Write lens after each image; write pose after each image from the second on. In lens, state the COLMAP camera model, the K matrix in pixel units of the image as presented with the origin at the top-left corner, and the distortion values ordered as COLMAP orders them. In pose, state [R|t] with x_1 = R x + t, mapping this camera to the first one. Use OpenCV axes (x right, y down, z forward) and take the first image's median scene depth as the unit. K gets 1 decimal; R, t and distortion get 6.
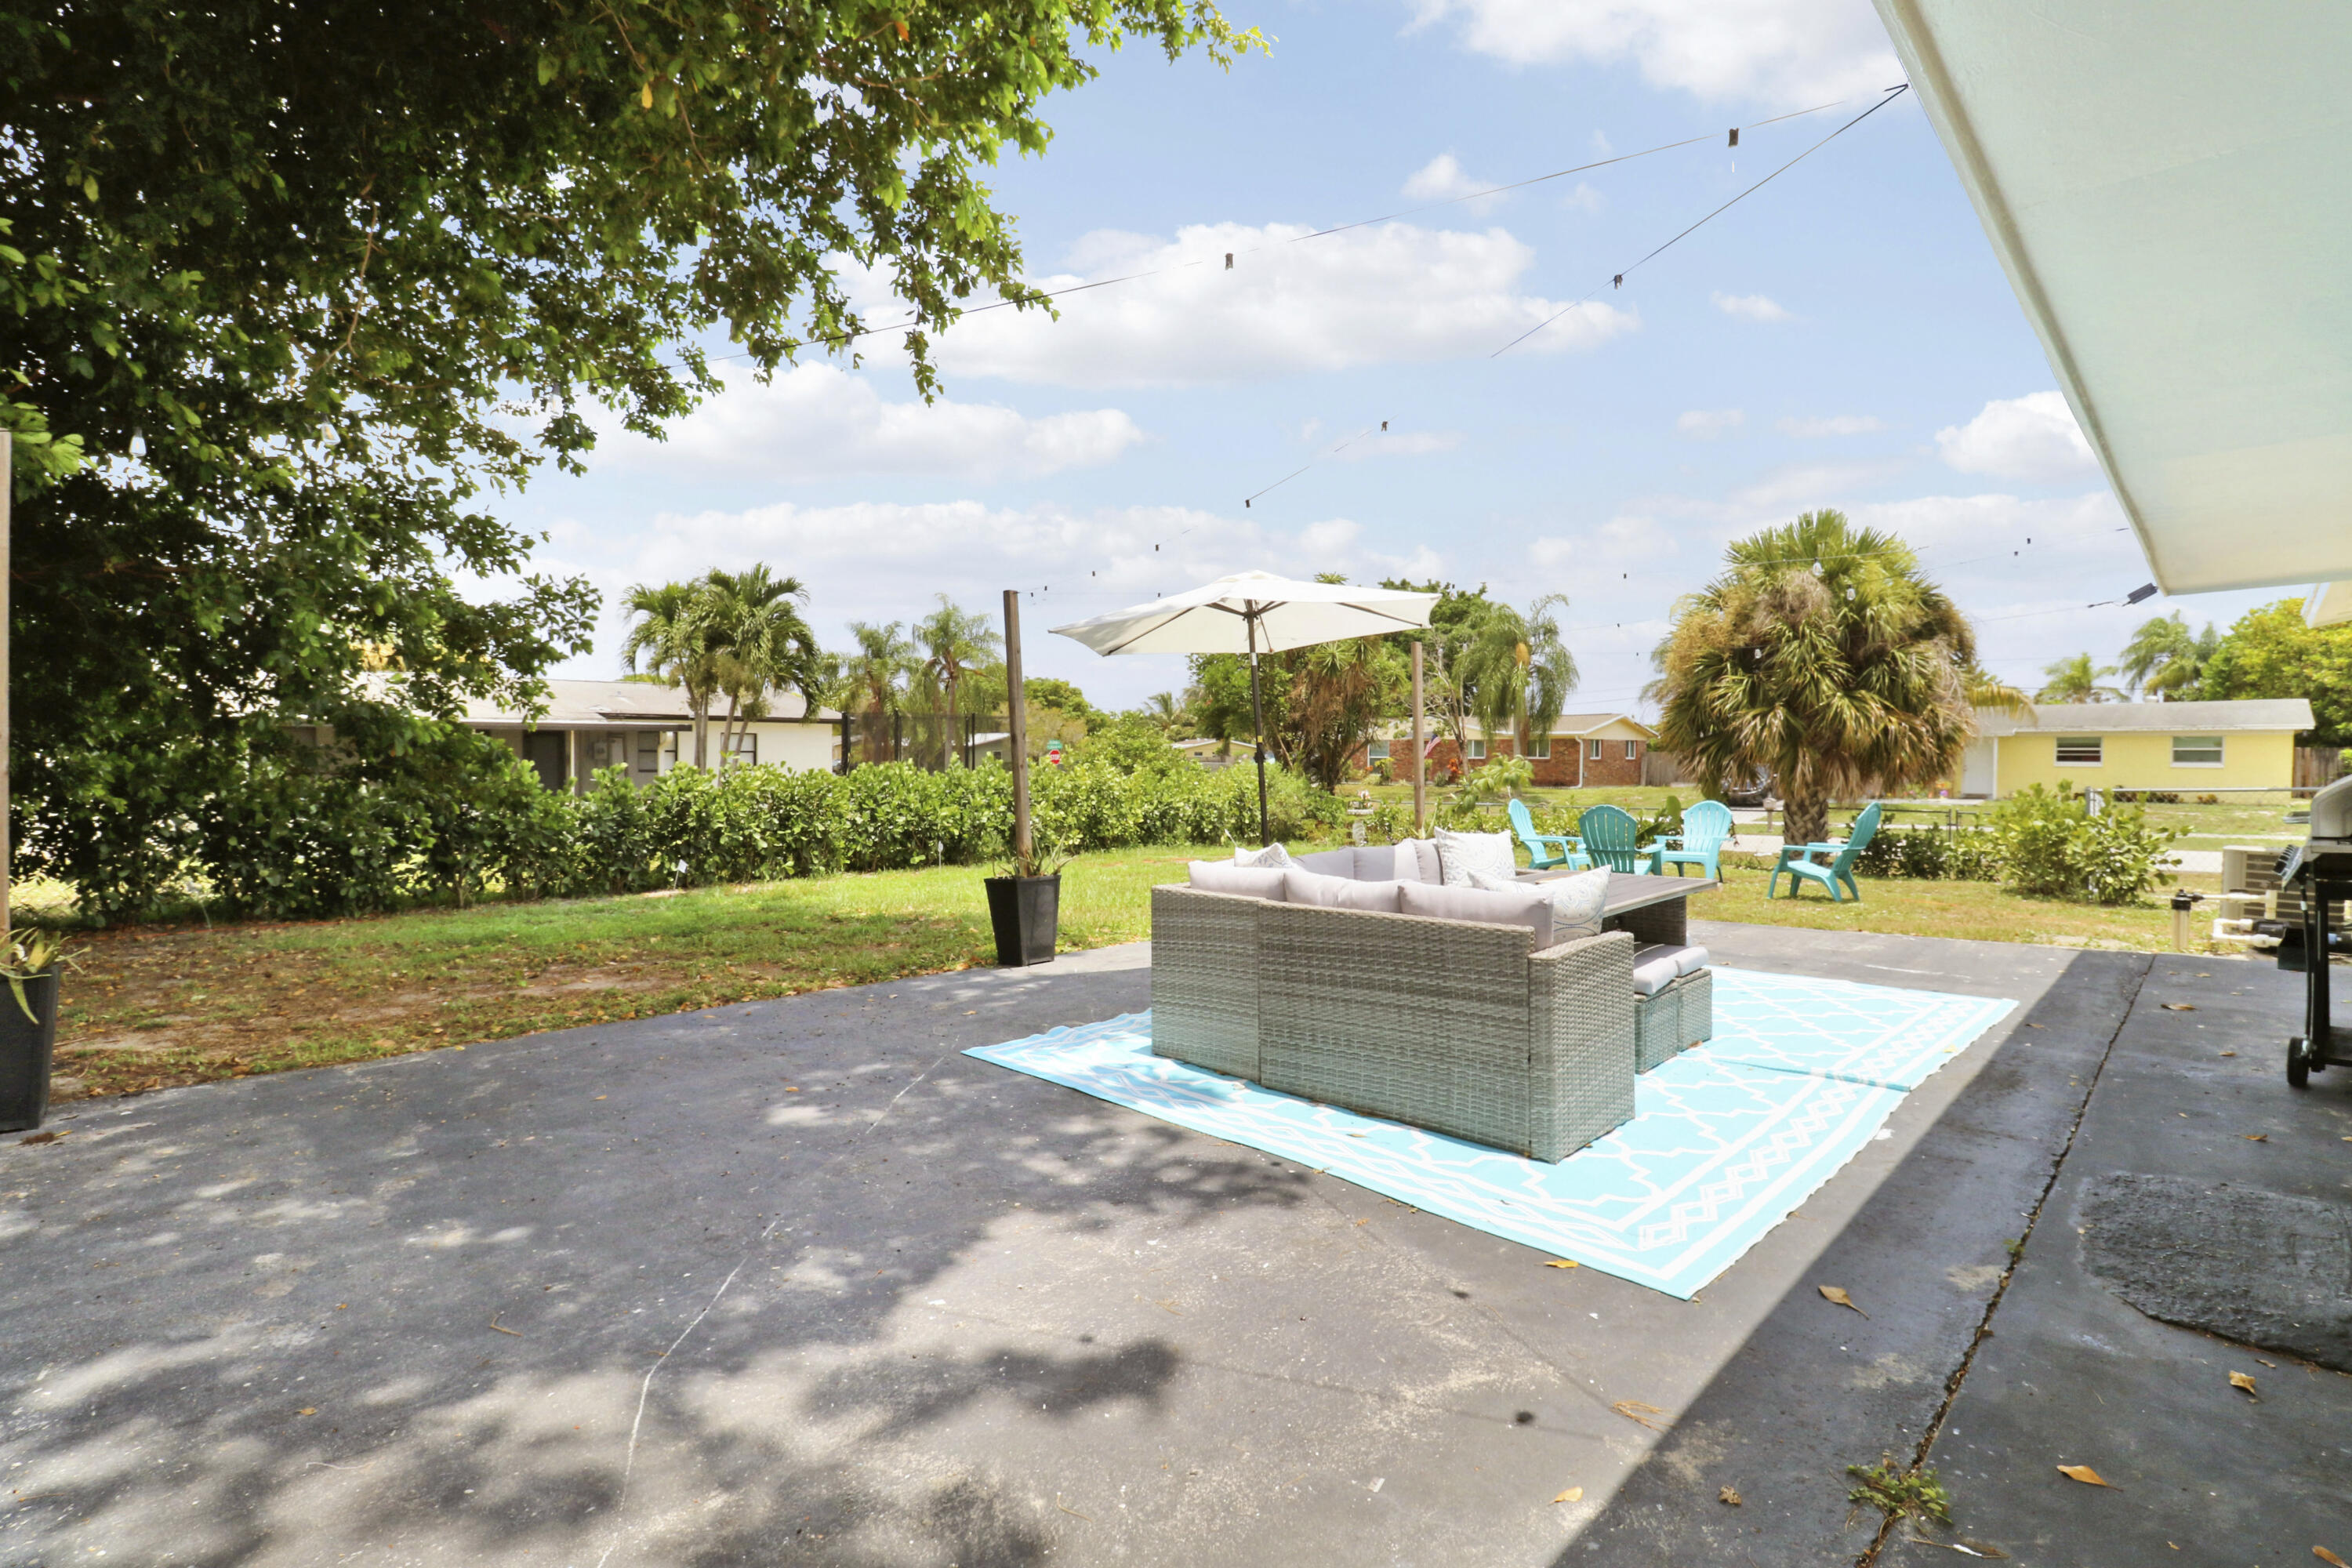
lens RADIAL K [[1088.5, 0, 1179.3], [0, 1088.5, 787.9], [0, 0, 1]] dist [0.007265, -0.016773]
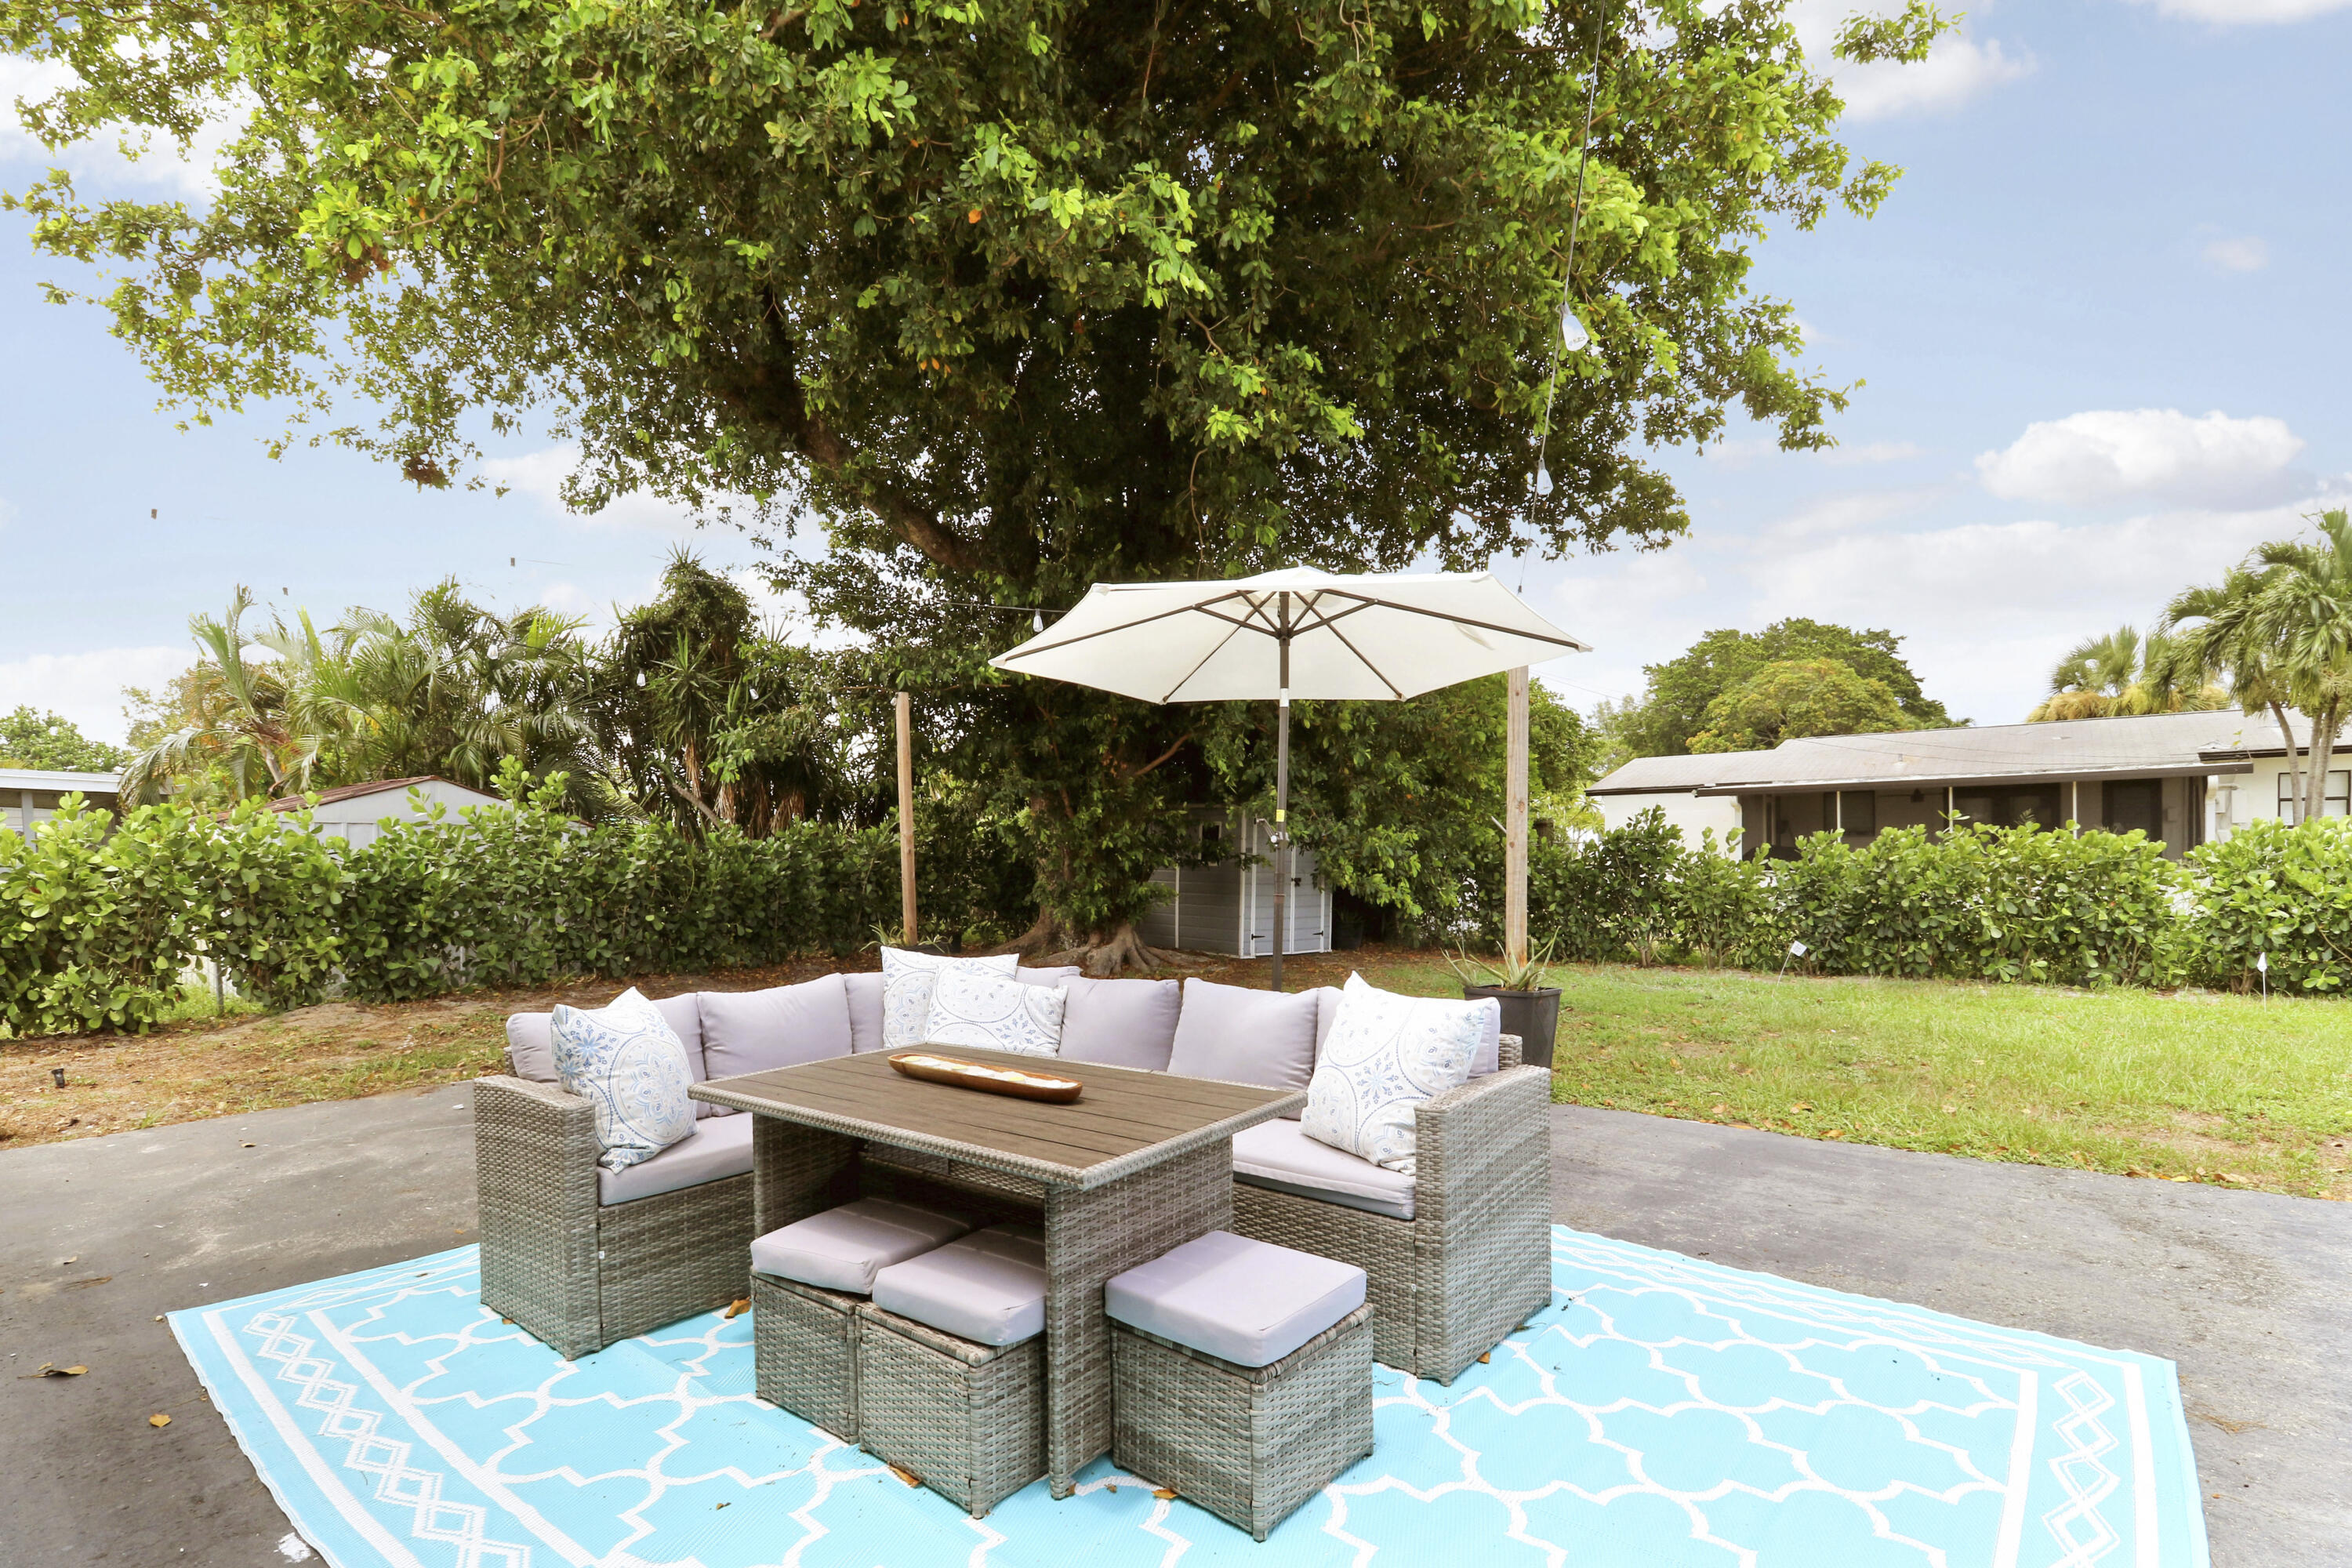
lens RADIAL K [[1103.3, 0, 1154.0], [0, 1103.3, 857.1], [0, 0, 1]] dist [0.001028, -0.017374]
pose [[0.093367, 0.015749, -0.995507, 0.382930], [-0.001421, 0.999876, 0.015684, -0.013961], [0.995631, -0.000050, 0.093378, 0.429458]]
